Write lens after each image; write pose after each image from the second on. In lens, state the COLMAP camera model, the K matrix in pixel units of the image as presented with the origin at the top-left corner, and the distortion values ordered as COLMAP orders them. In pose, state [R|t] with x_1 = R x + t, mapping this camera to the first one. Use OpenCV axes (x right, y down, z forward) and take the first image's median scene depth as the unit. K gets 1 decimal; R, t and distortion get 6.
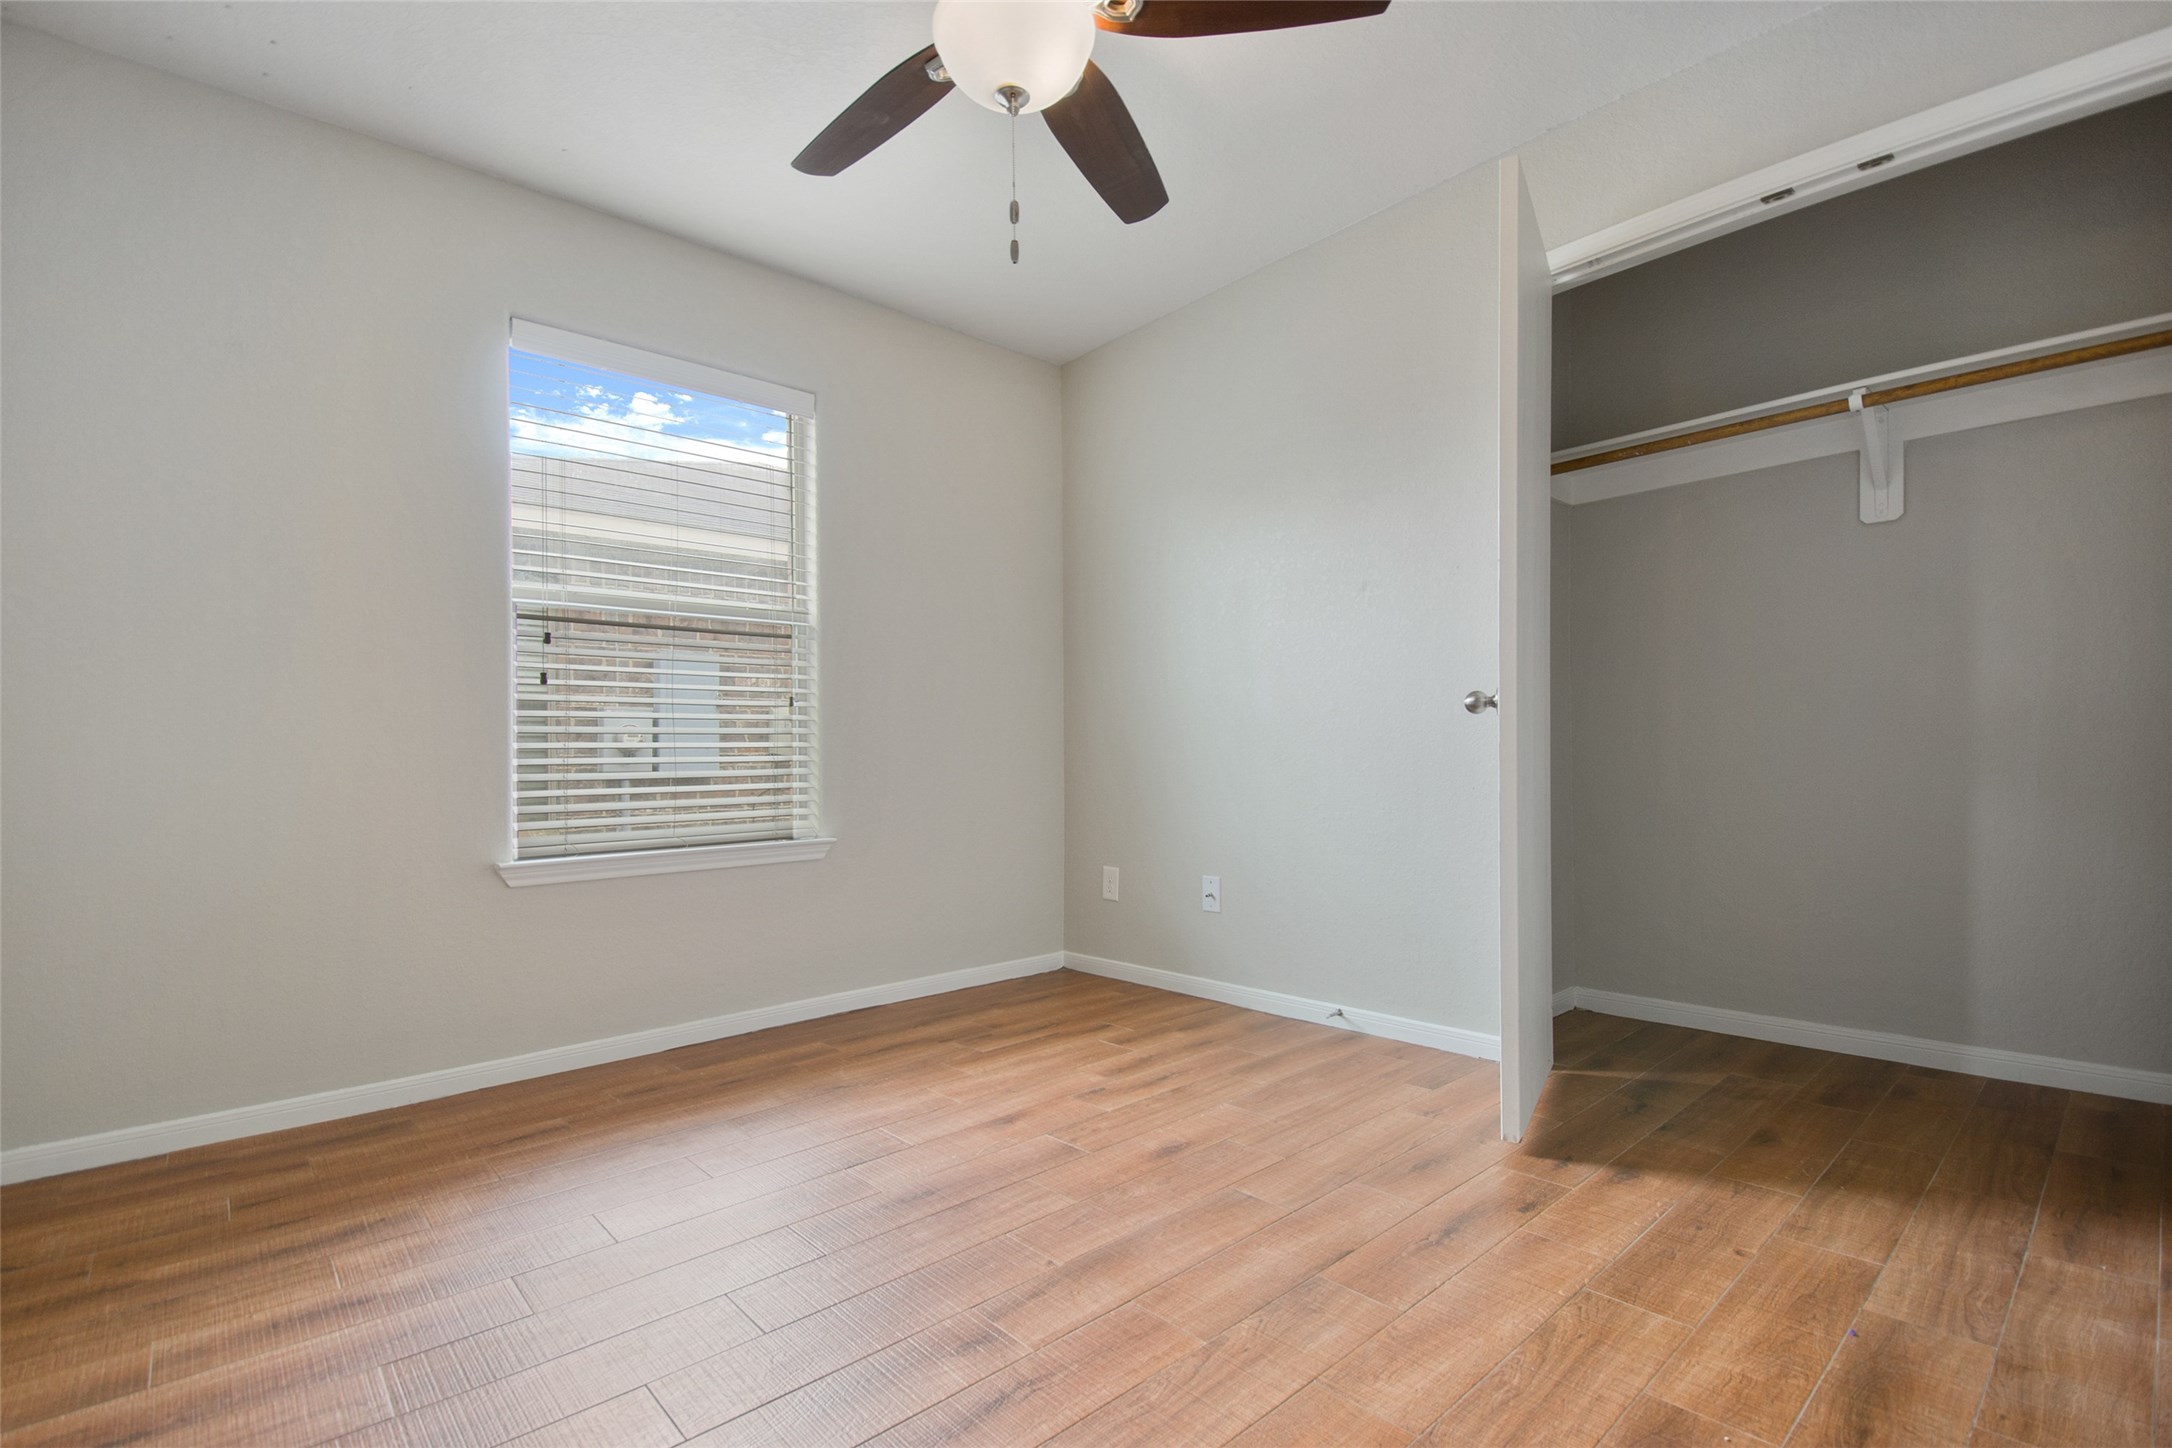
lens RADIAL K [[968.6, 0, 1088.3], [0, 968.6, 769.9], [0, 0, 1]] dist [0.023433, -0.021995]
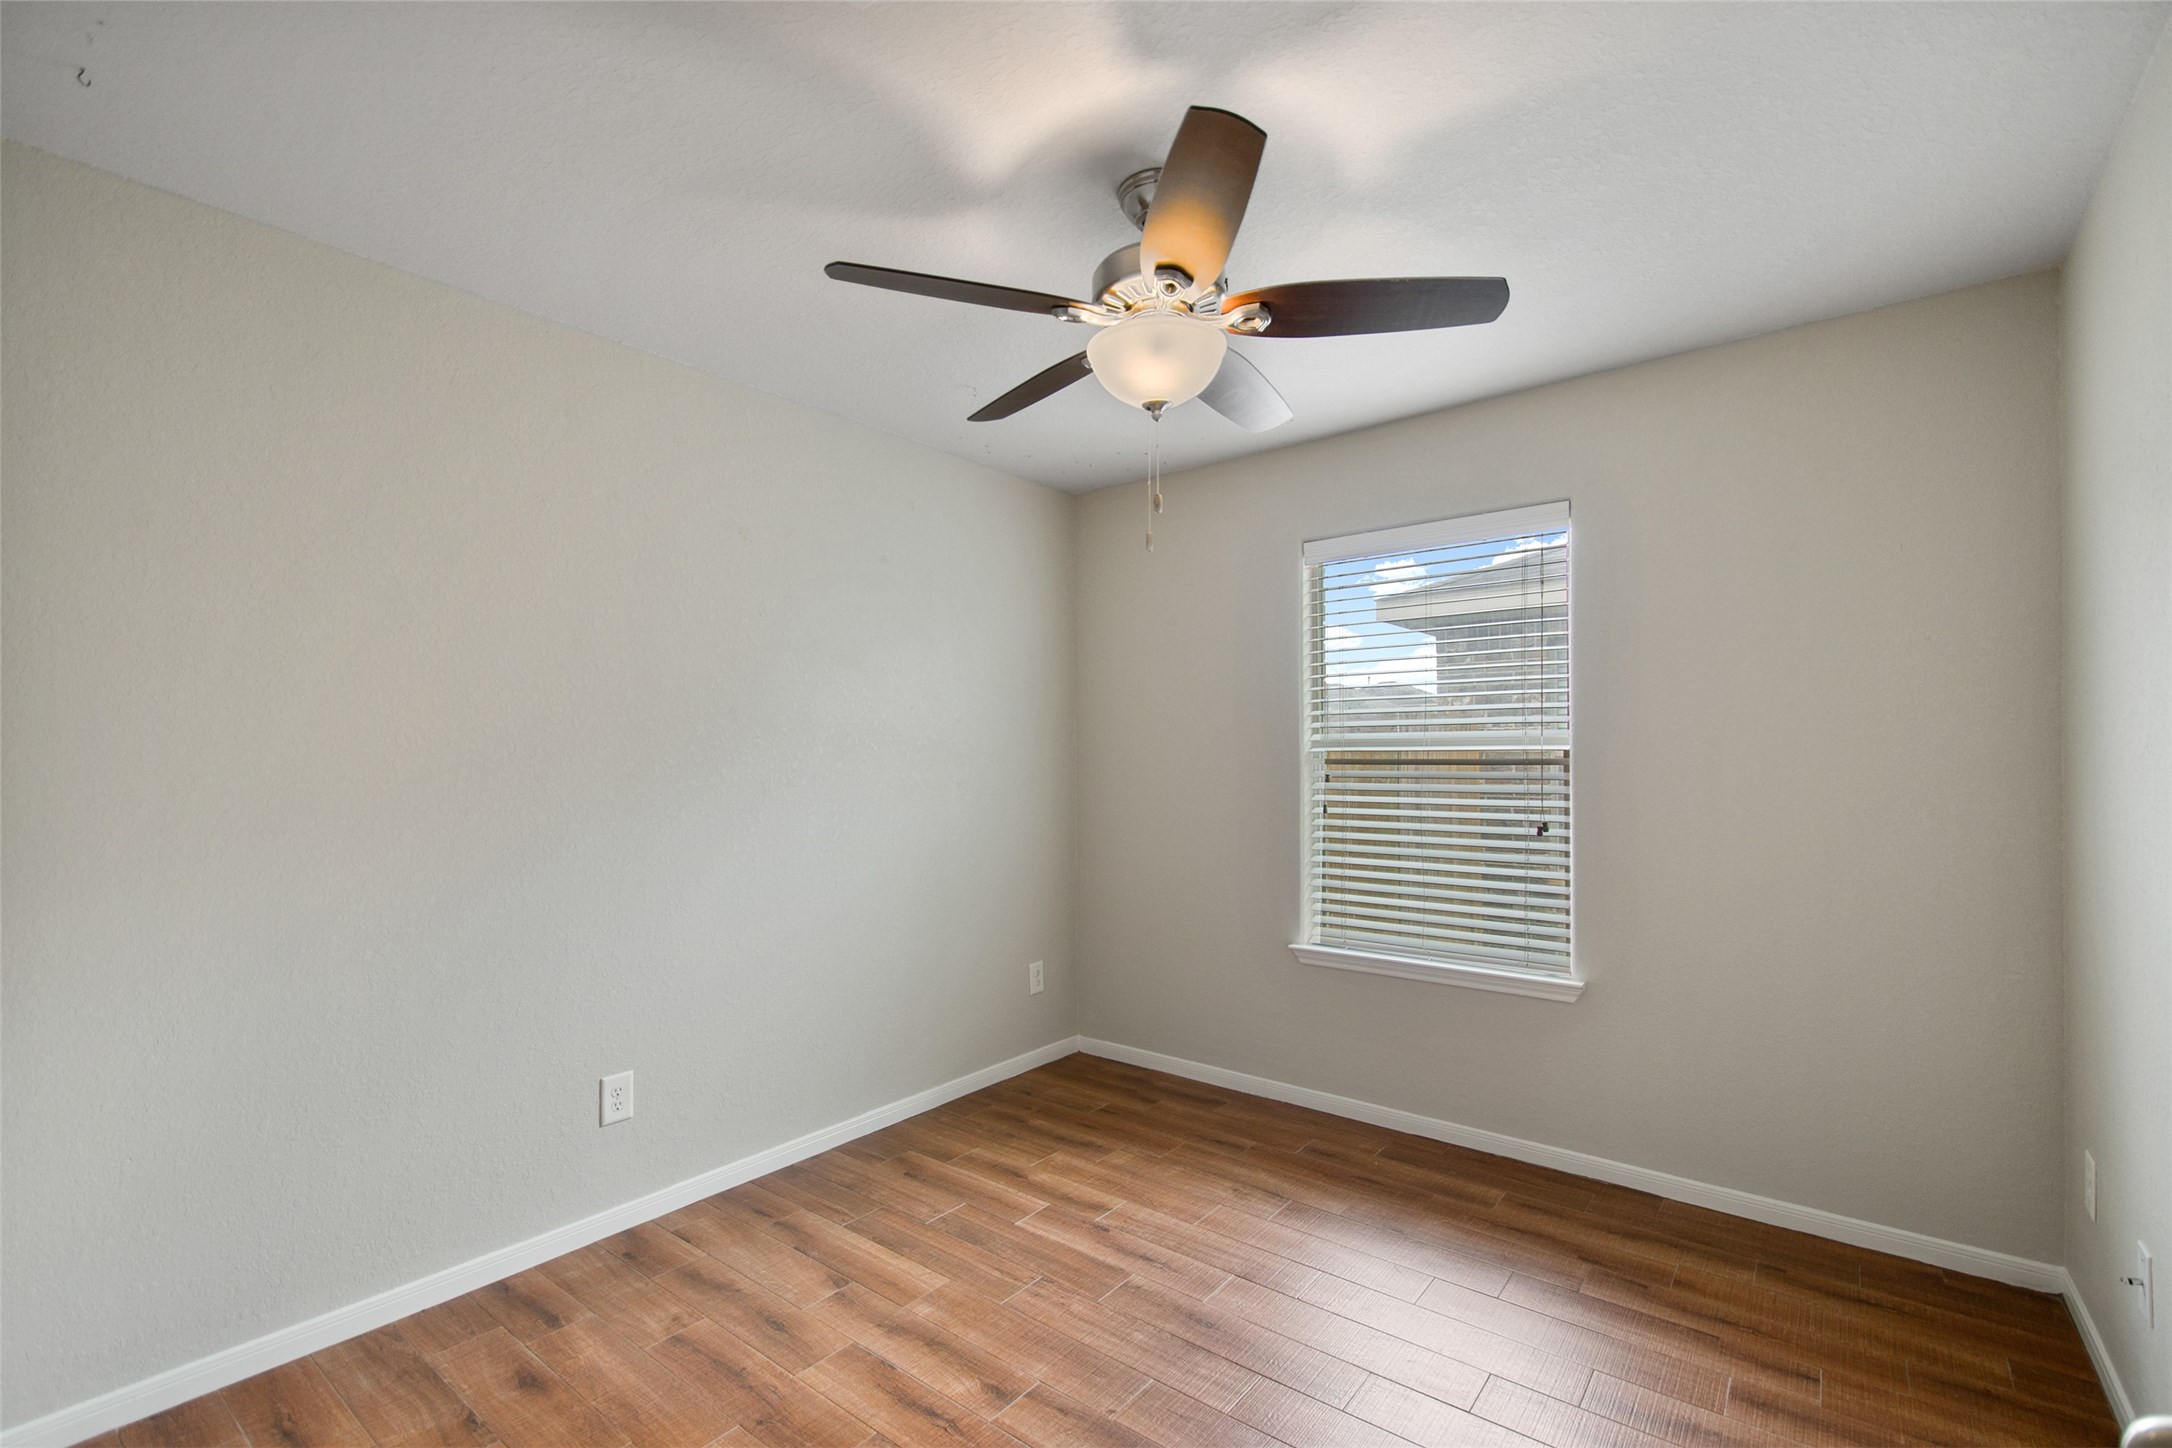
lens RADIAL K [[974.3, 0, 1084.4], [0, 974.3, 747.9], [0, 0, 1]] dist [0.039370, -0.023827]
pose [[0.158110, 0.015033, -0.987307, 0.729681], [-0.008063, 0.999870, 0.013933, -0.203641], [0.987389, 0.005758, 0.158210, 0.502611]]
